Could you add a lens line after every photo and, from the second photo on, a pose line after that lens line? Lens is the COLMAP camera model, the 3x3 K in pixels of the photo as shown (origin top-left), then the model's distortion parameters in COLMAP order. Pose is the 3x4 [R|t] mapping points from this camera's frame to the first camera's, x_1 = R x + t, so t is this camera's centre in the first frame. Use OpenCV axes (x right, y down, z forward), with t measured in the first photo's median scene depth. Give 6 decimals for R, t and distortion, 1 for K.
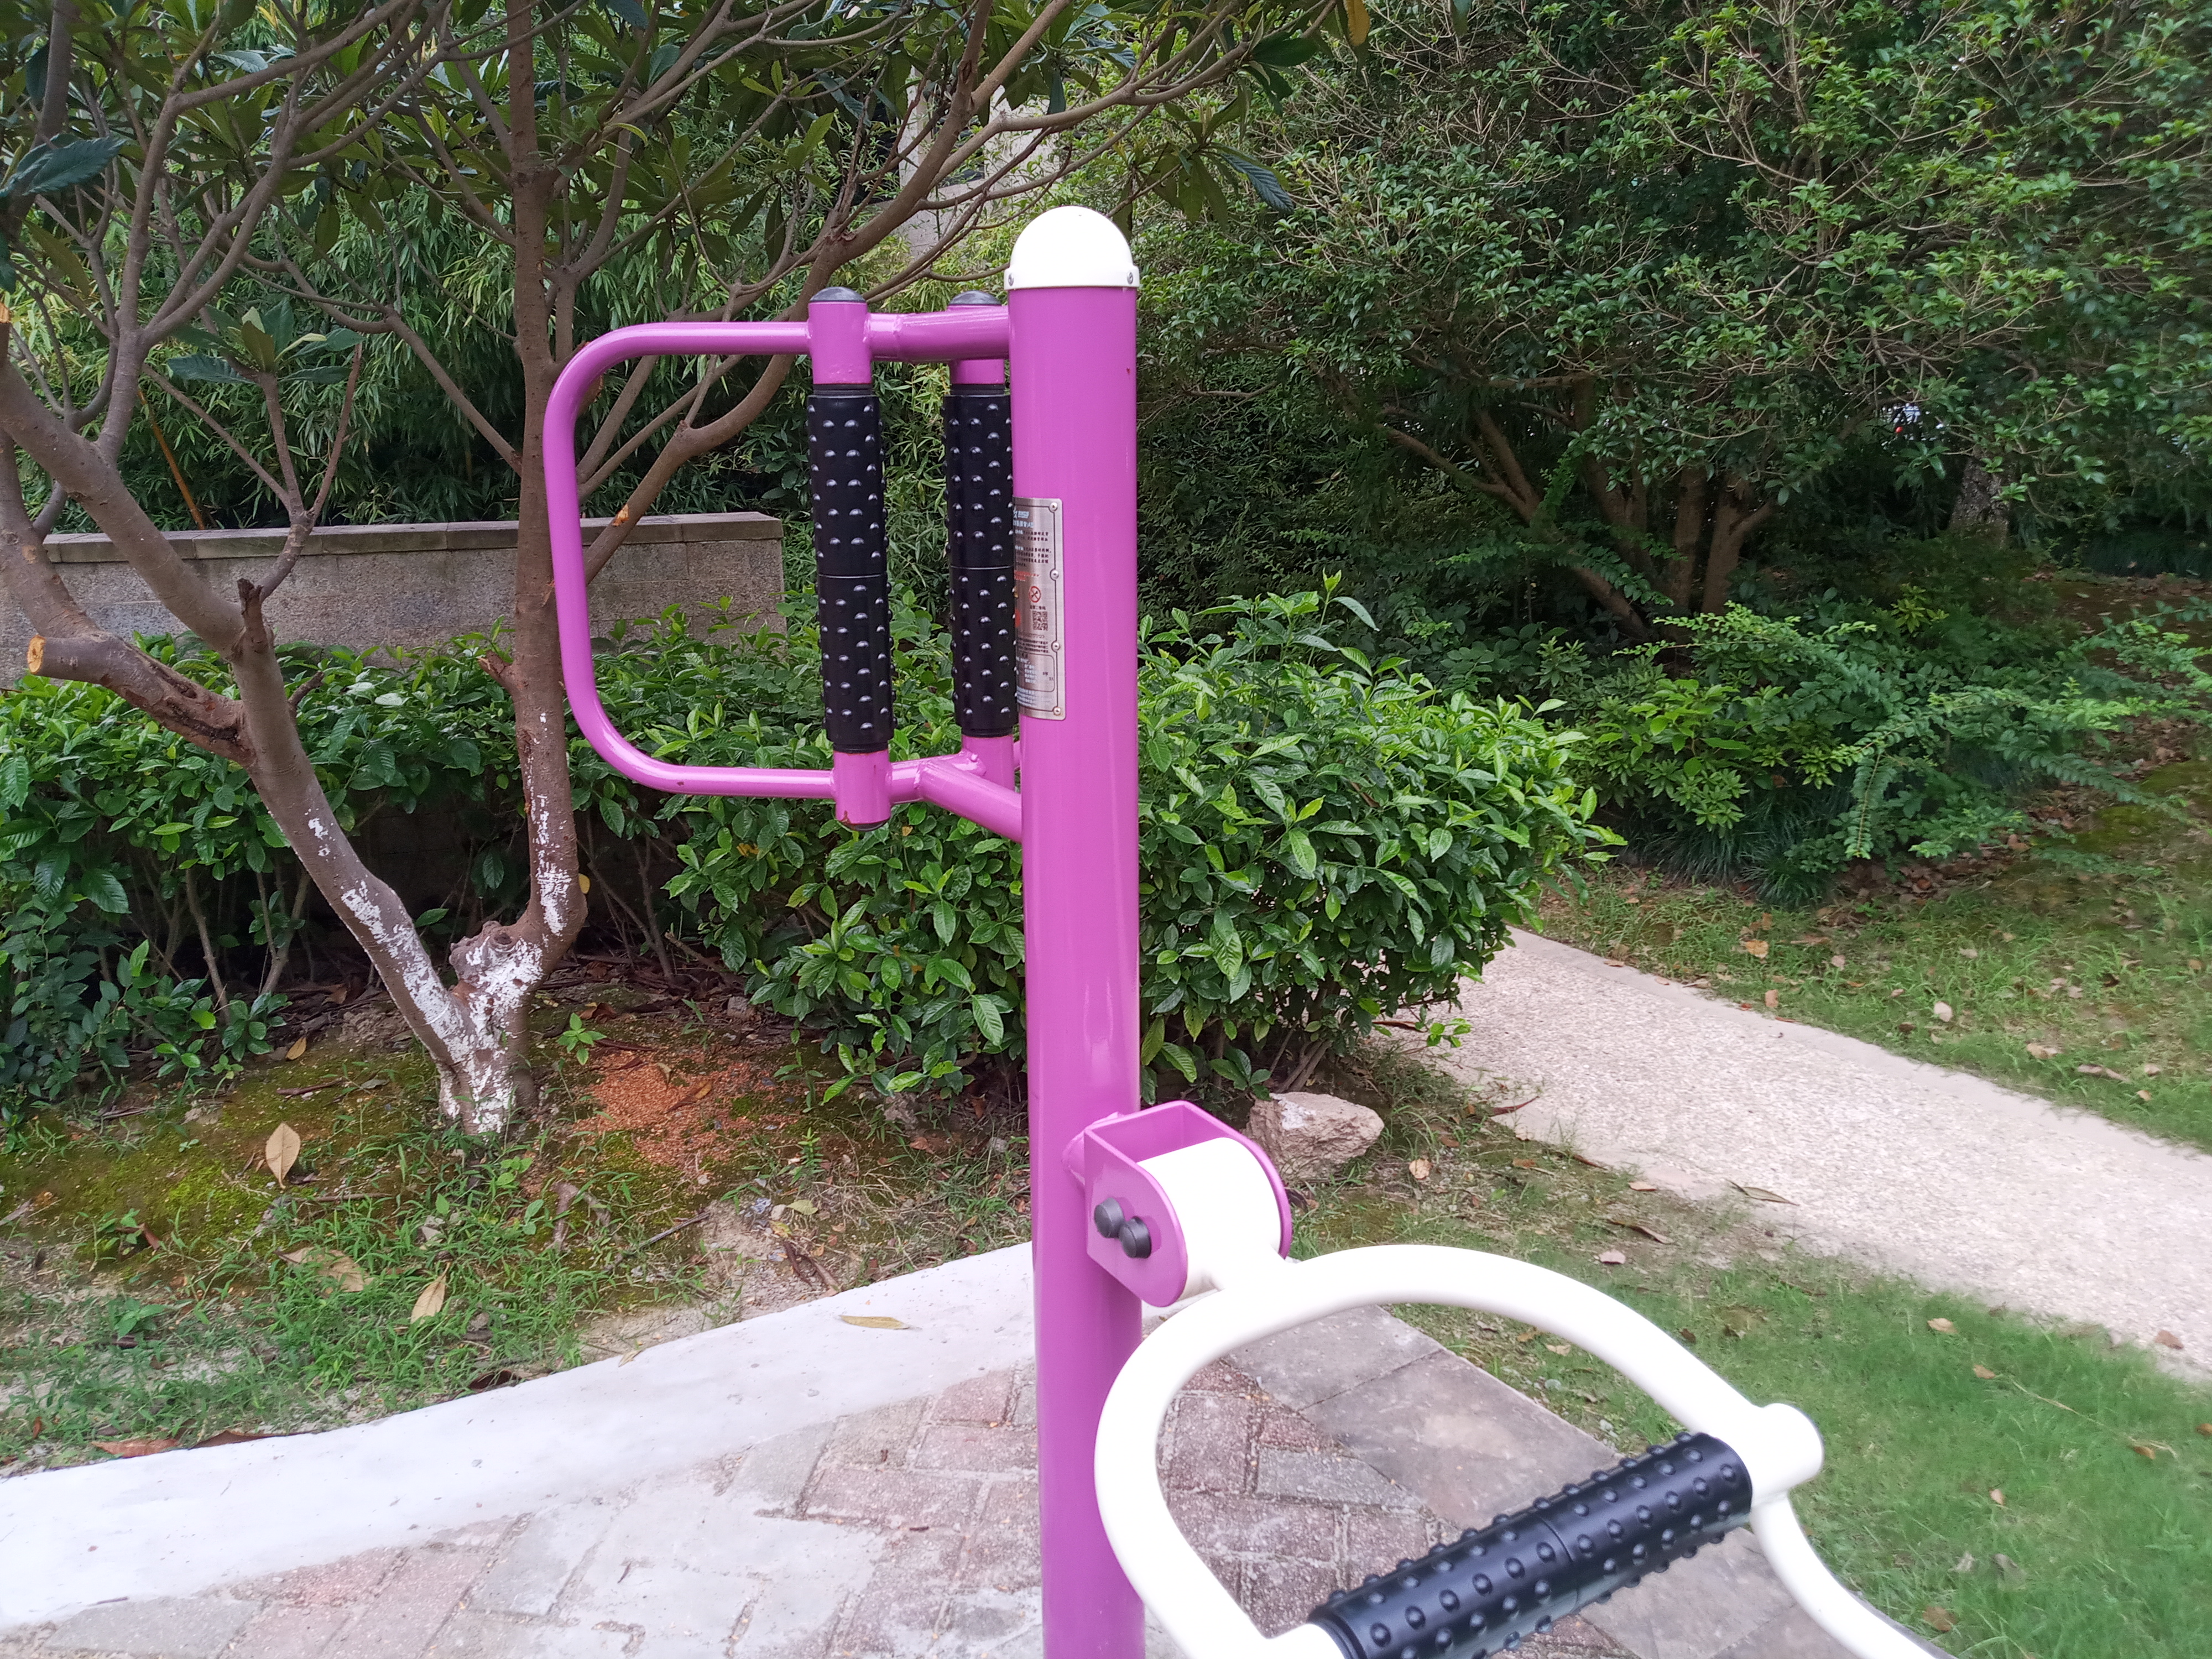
lens RADIAL K [[1708.1, 0, 1104.2], [0, 1708.1, 837.5], [0, 0, 1]] dist [0.021570, -0.036946]
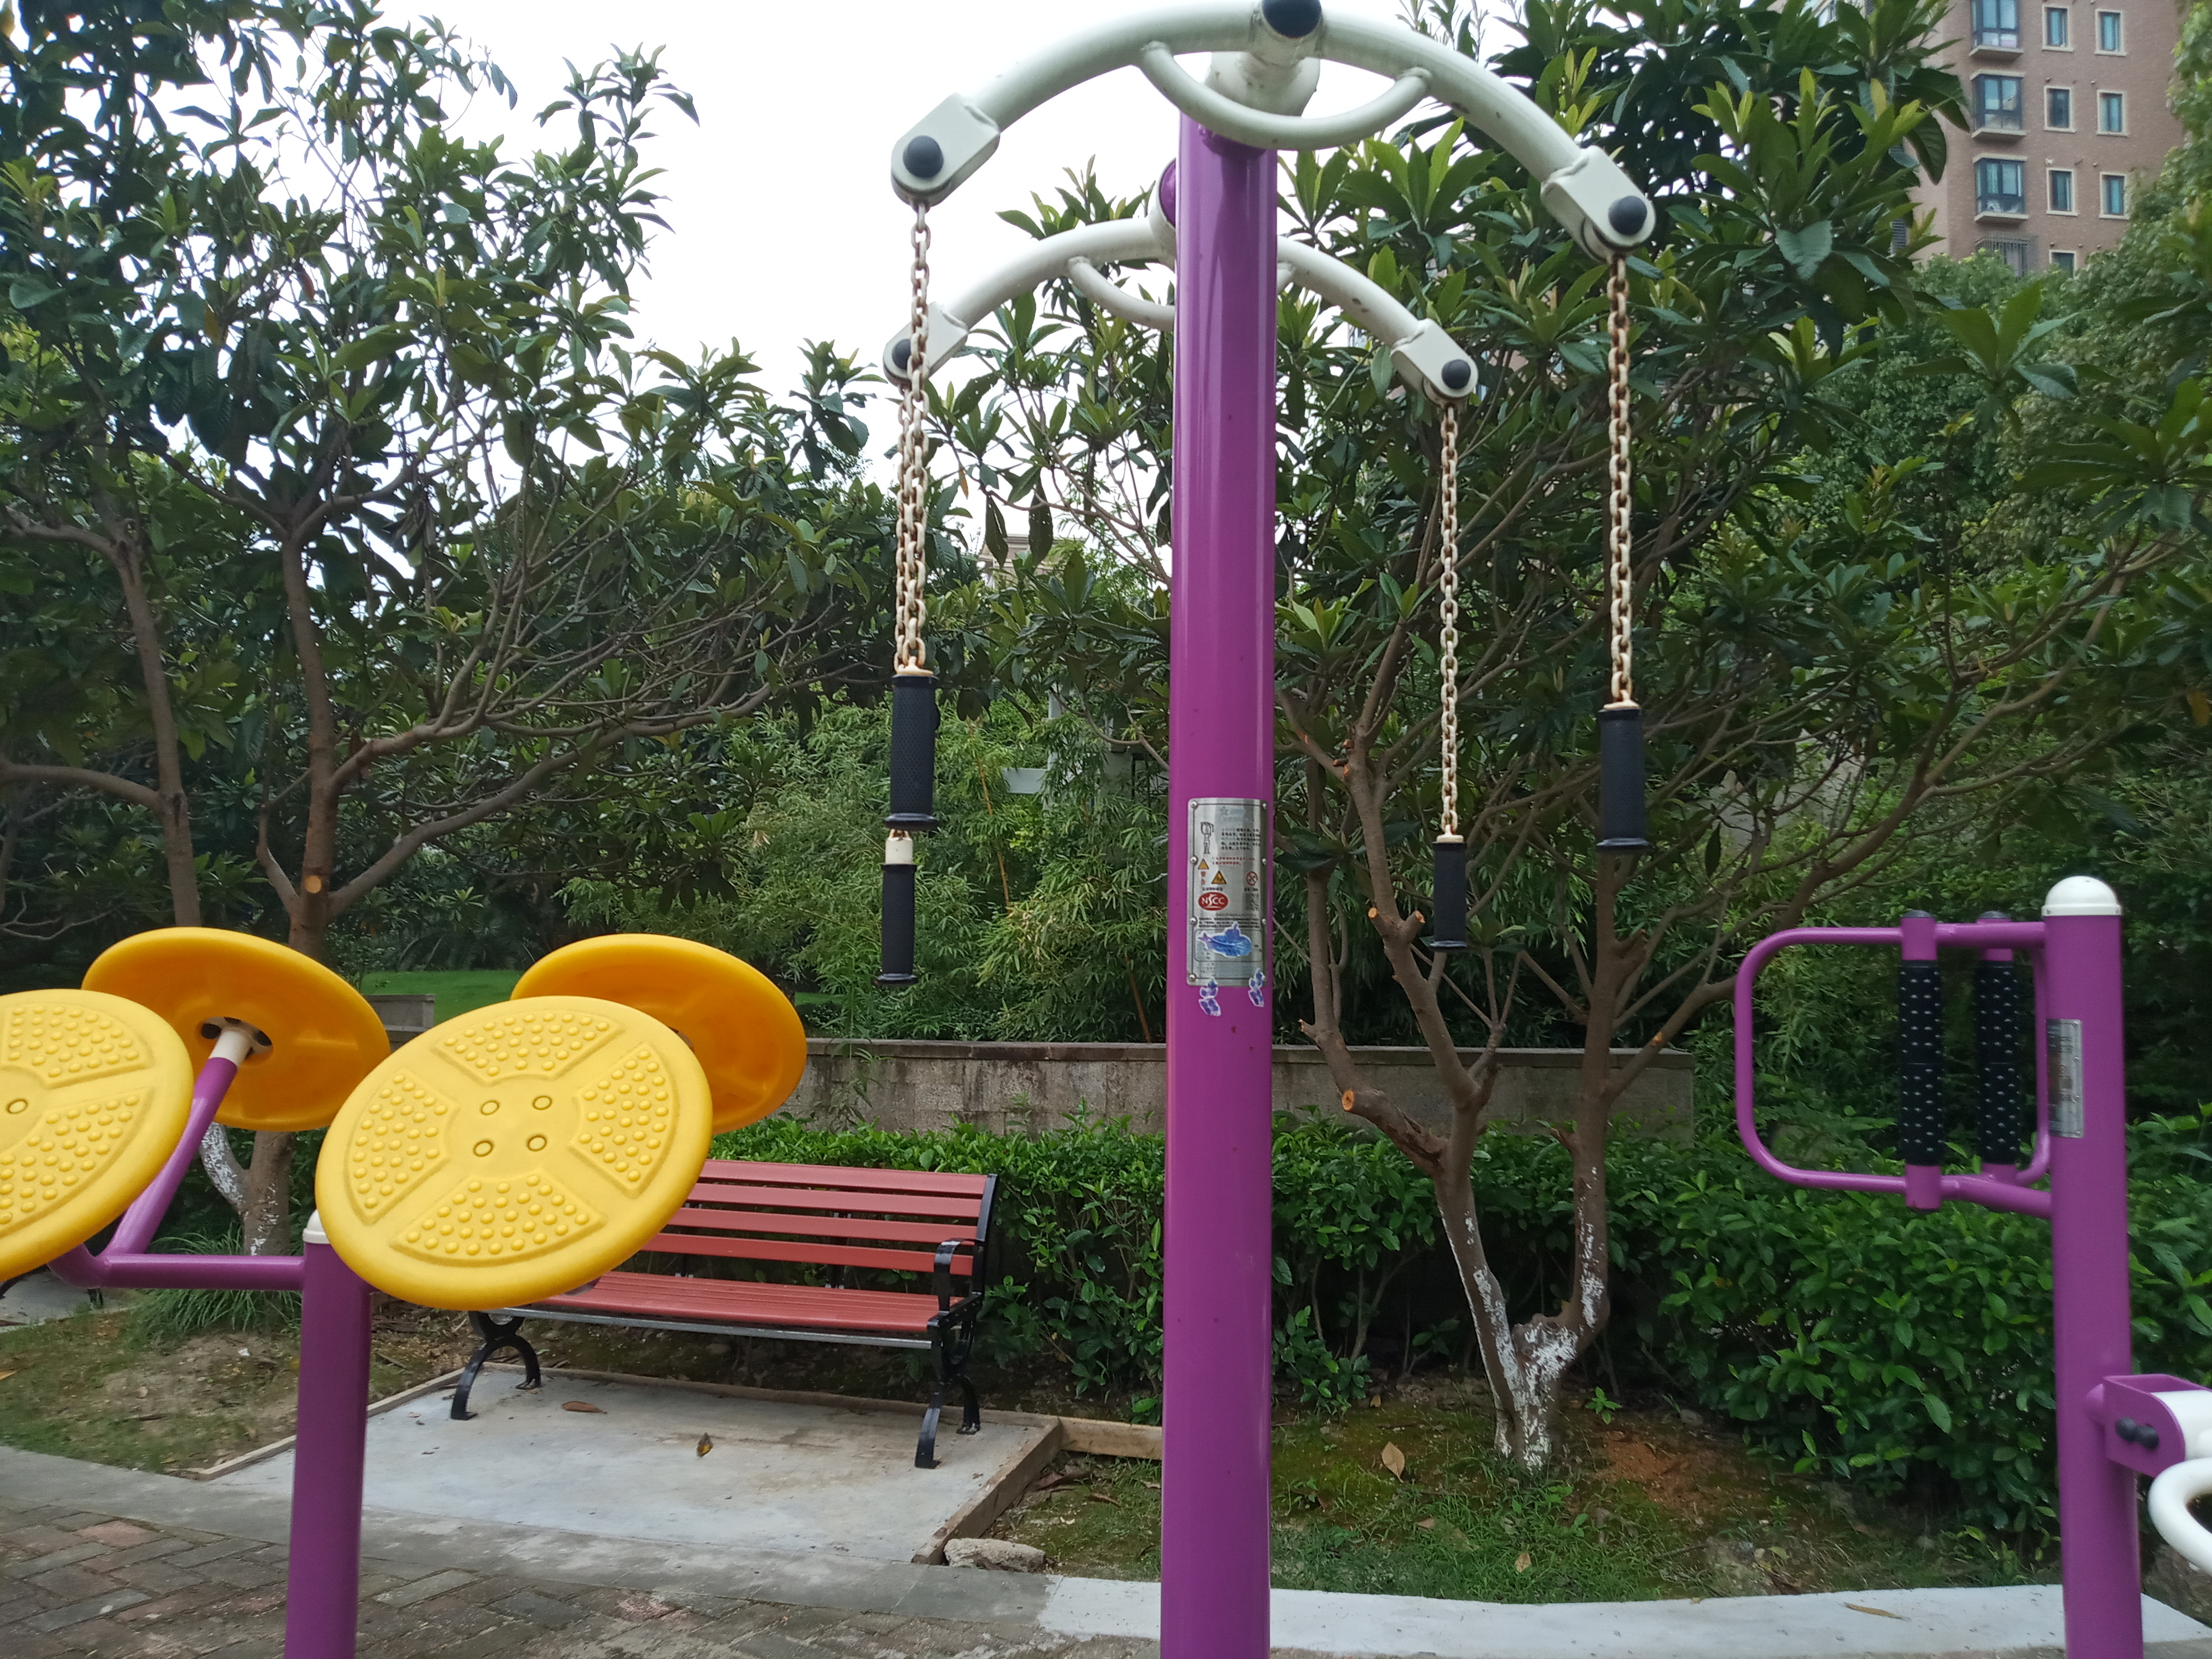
lens RADIAL K [[1750.2, 0, 1079.3], [0, 1750.2, 821.6], [0, 0, 1]] dist [-0.008020, 0.011920]
pose [[0.918962, -0.013929, -0.394101, -0.133404], [-0.114064, 0.947268, -0.299455, 0.146531], [0.377490, 0.320141, 0.868914, -0.575749]]
